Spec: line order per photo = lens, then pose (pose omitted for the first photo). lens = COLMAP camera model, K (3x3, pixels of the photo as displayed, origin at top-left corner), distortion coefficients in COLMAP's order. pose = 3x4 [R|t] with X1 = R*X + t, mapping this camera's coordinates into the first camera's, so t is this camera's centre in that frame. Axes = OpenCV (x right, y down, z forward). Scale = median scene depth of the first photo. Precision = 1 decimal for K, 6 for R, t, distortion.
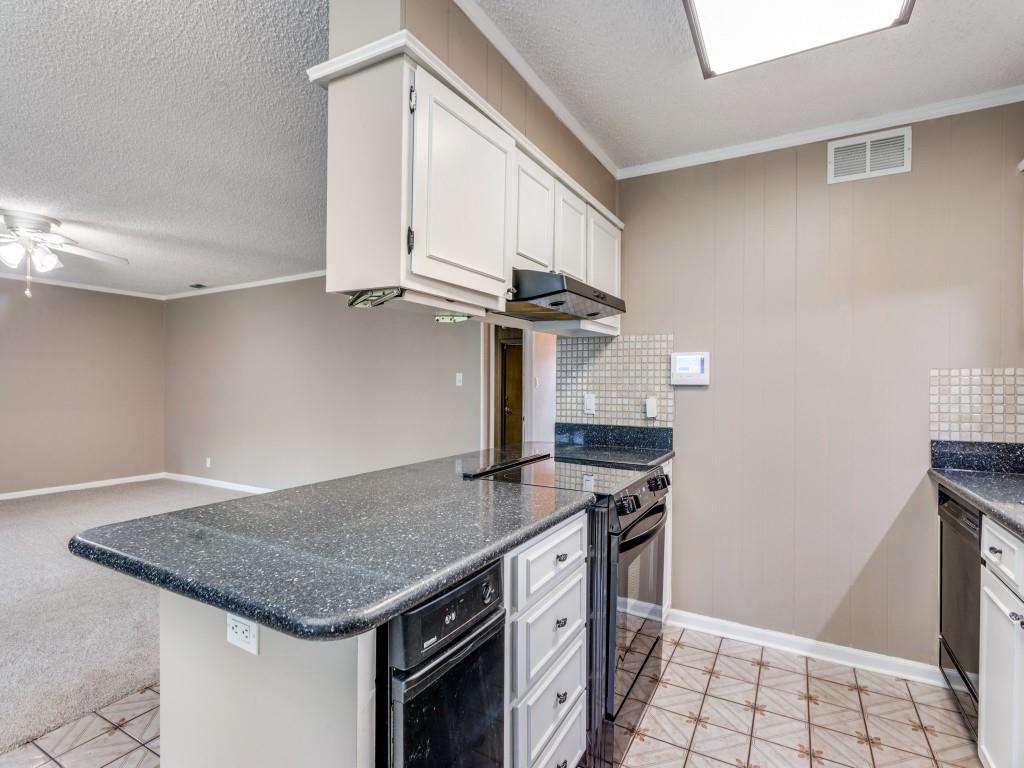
lens RADIAL K [[509.4, 0, 512.9], [0, 509.4, 386.2], [0, 0, 1]] dist [-0.010898, 0.003585]
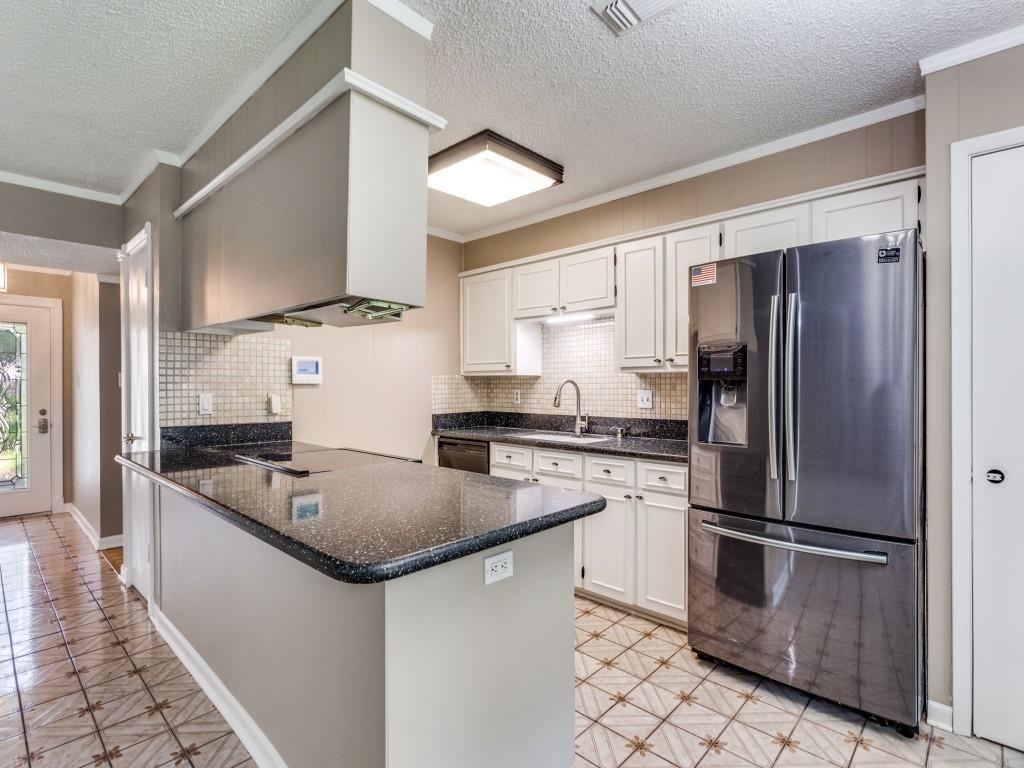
lens RADIAL K [[509.4, 0, 512.2], [0, 509.4, 389.3], [0, 0, 1]] dist [-0.010898, 0.003585]
pose [[0.241622, -0.012920, 0.970284, -0.844038], [-0.000095, 0.999911, 0.013338, -0.006757], [-0.970370, -0.003315, 0.241600, 0.289906]]
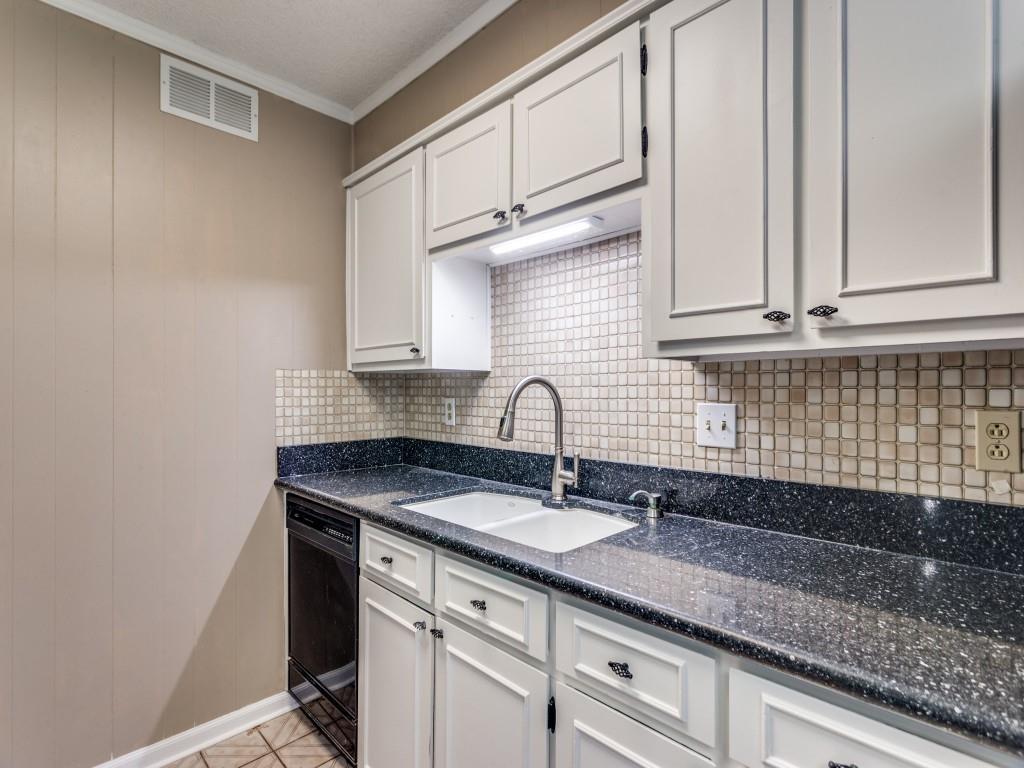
lens RADIAL K [[509.4, 0, 512.1], [0, 509.4, 390.5], [0, 0, 1]] dist [-0.010898, 0.003585]
pose [[0.273053, -0.004442, 0.961989, 0.062231], [-0.002736, 0.999982, 0.005394, -0.001365], [-0.961995, -0.004105, 0.273036, 0.341741]]
